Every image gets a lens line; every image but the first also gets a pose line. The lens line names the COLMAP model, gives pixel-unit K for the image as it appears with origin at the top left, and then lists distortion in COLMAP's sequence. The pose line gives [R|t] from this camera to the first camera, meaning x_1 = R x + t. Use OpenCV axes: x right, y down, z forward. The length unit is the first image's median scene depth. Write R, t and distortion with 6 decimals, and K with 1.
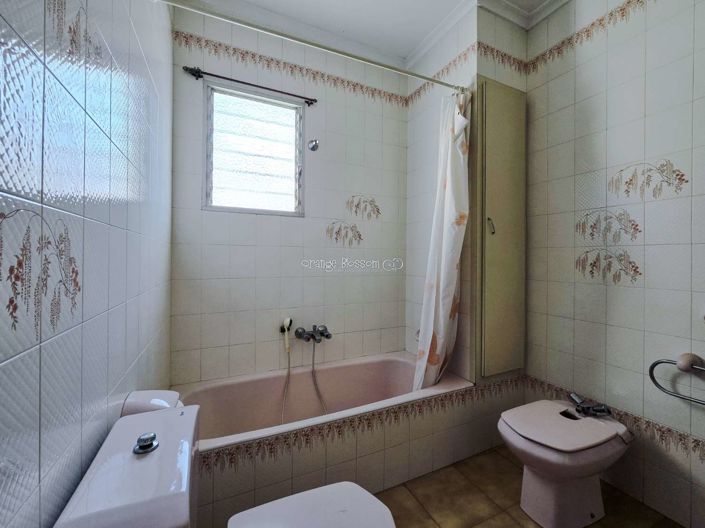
lens RADIAL K [[284.4, 0, 350.6], [0, 284.4, 258.7], [0, 0, 1]] dist [-0.005851, 0.000052]
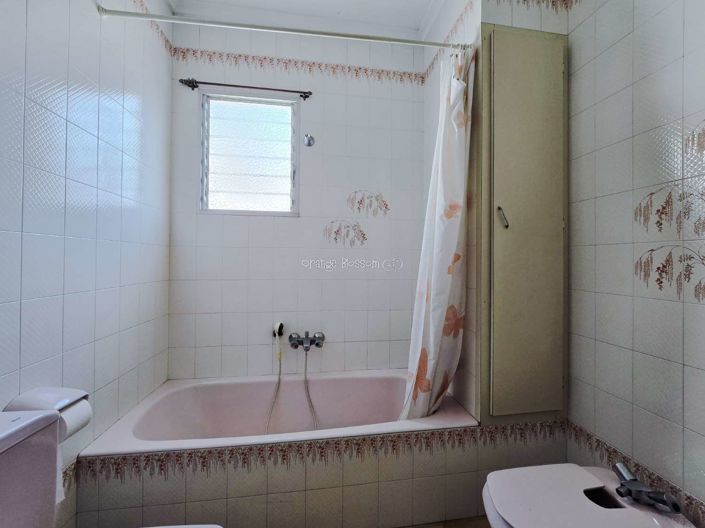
lens RADIAL K [[287.4, 0, 354.9], [0, 287.4, 257.8], [0, 0, 1]] dist [0.002373, -0.003697]
pose [[0.960692, -0.002893, -0.277602, 0.313730], [-0.000538, 0.999924, -0.012283, 0.002321], [0.277616, 0.011950, 0.960618, 0.144380]]
